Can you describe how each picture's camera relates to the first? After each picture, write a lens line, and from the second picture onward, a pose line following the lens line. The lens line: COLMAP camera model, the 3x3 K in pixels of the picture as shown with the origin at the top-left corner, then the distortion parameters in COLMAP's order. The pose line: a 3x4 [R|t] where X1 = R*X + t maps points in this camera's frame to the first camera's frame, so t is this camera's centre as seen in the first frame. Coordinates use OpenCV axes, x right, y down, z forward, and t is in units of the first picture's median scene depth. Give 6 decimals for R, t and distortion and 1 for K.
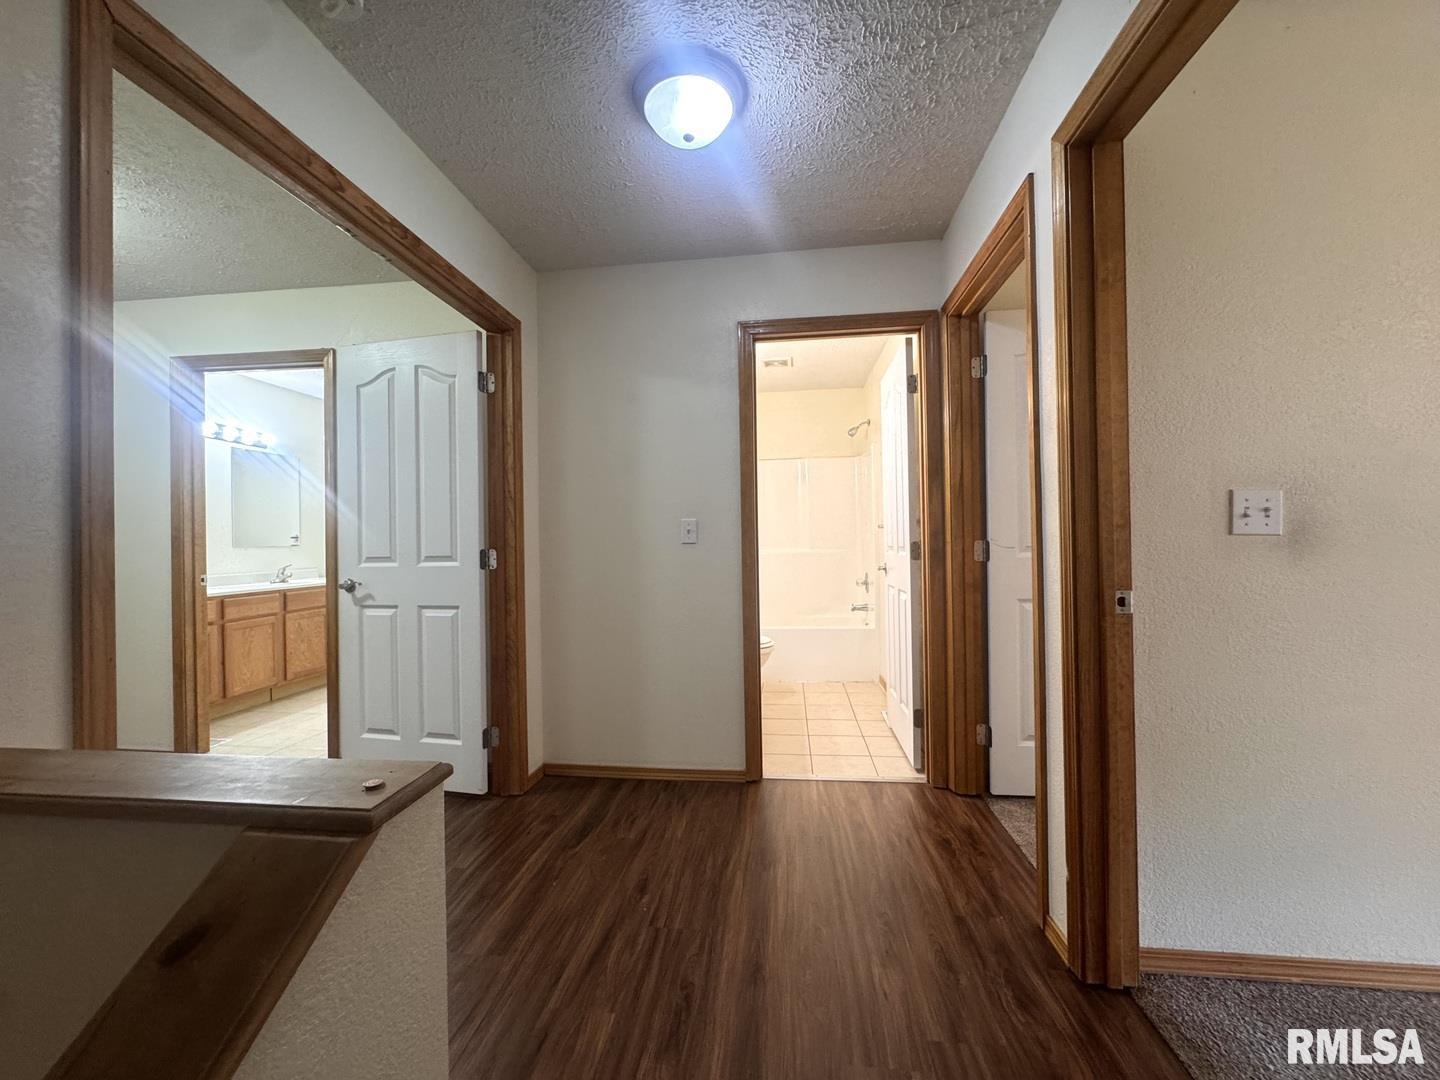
lens RADIAL K [[578.6, 0, 719.4], [0, 578.6, 538.6], [0, 0, 1]] dist [-0.002962, -0.000161]
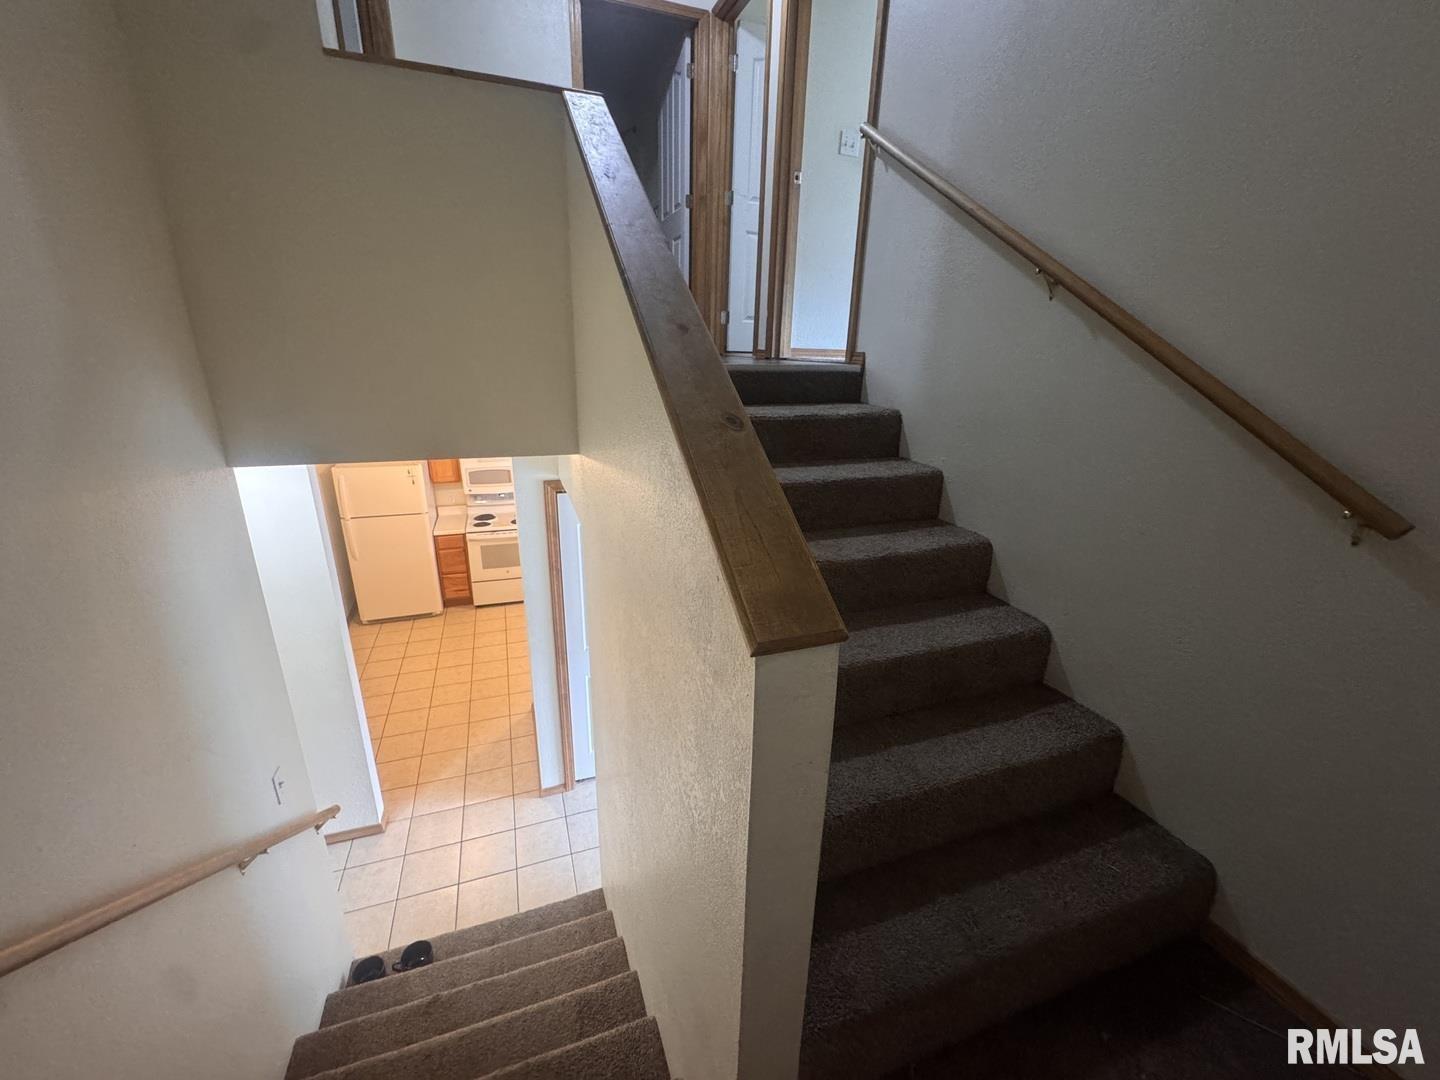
lens RADIAL K [[578.6, 0, 719.6], [0, 578.6, 536.1], [0, 0, 1]] dist [-0.002962, -0.000161]
pose [[0.889071, -0.106176, 0.445286, -0.701805], [-0.045037, 0.947723, 0.315901, 0.720576], [-0.455548, -0.300913, 0.837811, -1.137836]]
